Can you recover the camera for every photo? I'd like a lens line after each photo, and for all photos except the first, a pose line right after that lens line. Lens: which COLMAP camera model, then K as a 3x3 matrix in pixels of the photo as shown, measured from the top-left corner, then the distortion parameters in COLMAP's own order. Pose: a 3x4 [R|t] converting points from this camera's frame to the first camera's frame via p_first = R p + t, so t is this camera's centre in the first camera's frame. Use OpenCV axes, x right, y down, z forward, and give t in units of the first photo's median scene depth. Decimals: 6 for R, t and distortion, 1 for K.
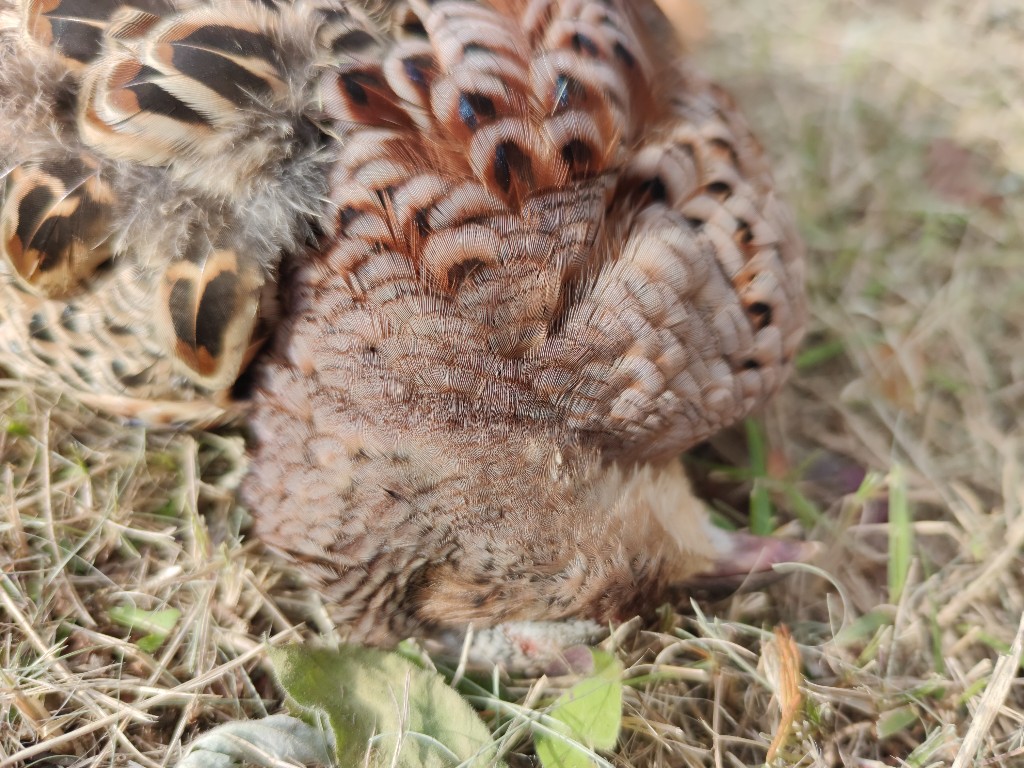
lens RADIAL K [[717.7, 0, 511.5], [0, 717.7, 385.5], [0, 0, 1]] dist [0.000921, -0.000561]
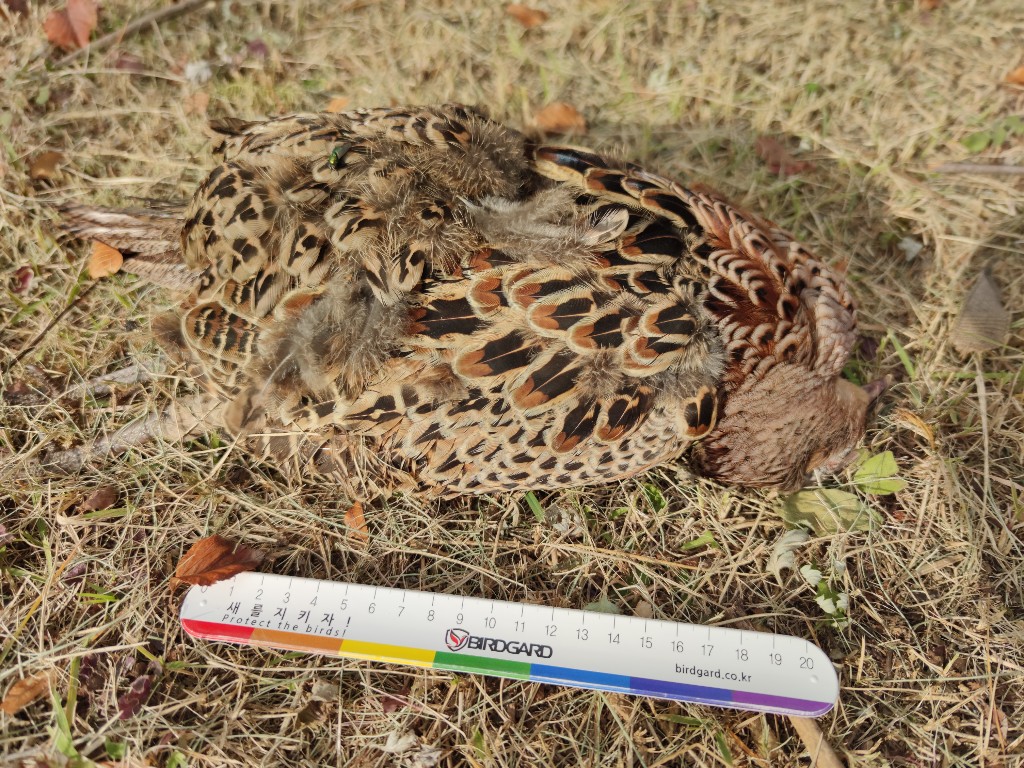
lens RADIAL K [[717.7, 0, 511.7], [0, 717.7, 382.9], [0, 0, 1]] dist [0.000921, -0.000561]
pose [[0.831057, -0.484341, 0.273420, -1.653524], [0.460554, 0.874878, 0.149927, -0.894084], [-0.311825, 0.001327, 0.950139, -1.215151]]
